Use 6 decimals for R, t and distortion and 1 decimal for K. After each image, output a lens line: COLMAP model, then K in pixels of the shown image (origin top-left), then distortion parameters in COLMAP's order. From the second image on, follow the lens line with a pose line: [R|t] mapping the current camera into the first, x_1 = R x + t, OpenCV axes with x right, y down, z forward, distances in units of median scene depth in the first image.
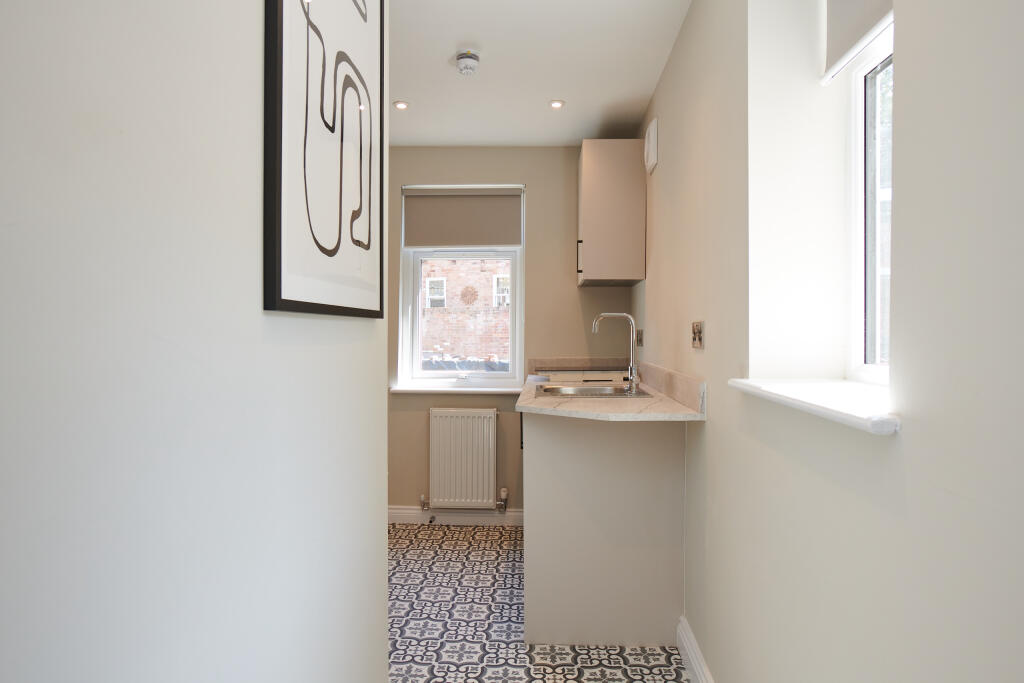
lens RADIAL K [[634.7, 0, 512.0], [0, 634.7, 341.5], [0, 0, 1]] dist [-0.024824, 0.068003]
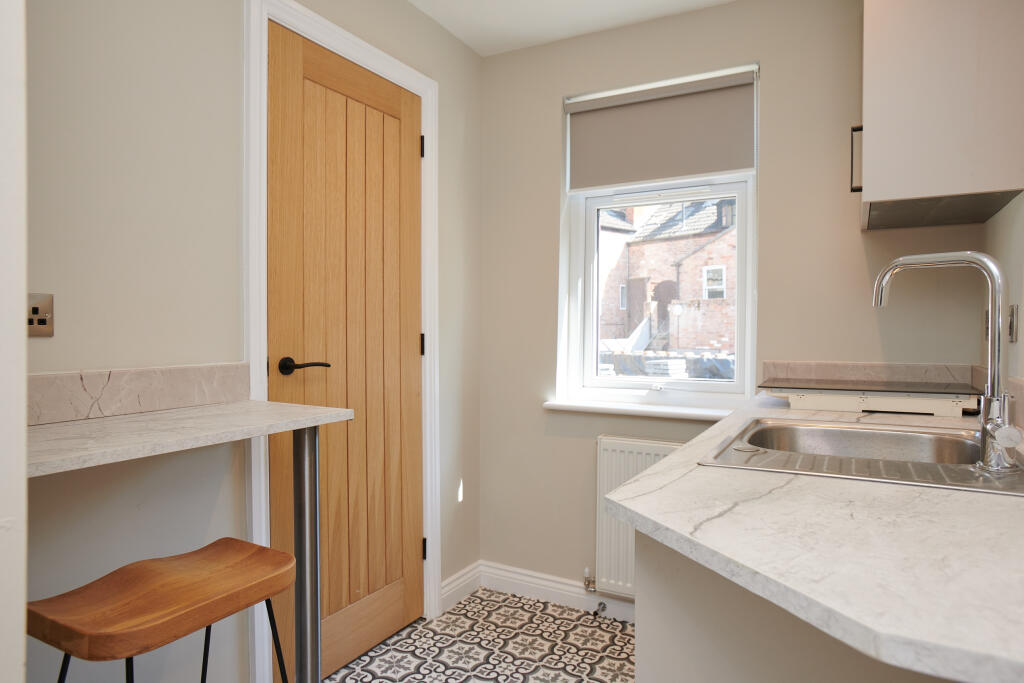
lens RADIAL K [[634.7, 0, 512.0], [0, 634.7, 341.5], [0, 0, 1]] dist [-0.024824, 0.068003]
pose [[0.901736, 0.009346, -0.432186, 0.067797], [-0.006144, 0.999942, 0.008805, 0.004298], [0.432244, -0.005284, 0.901741, 0.375025]]
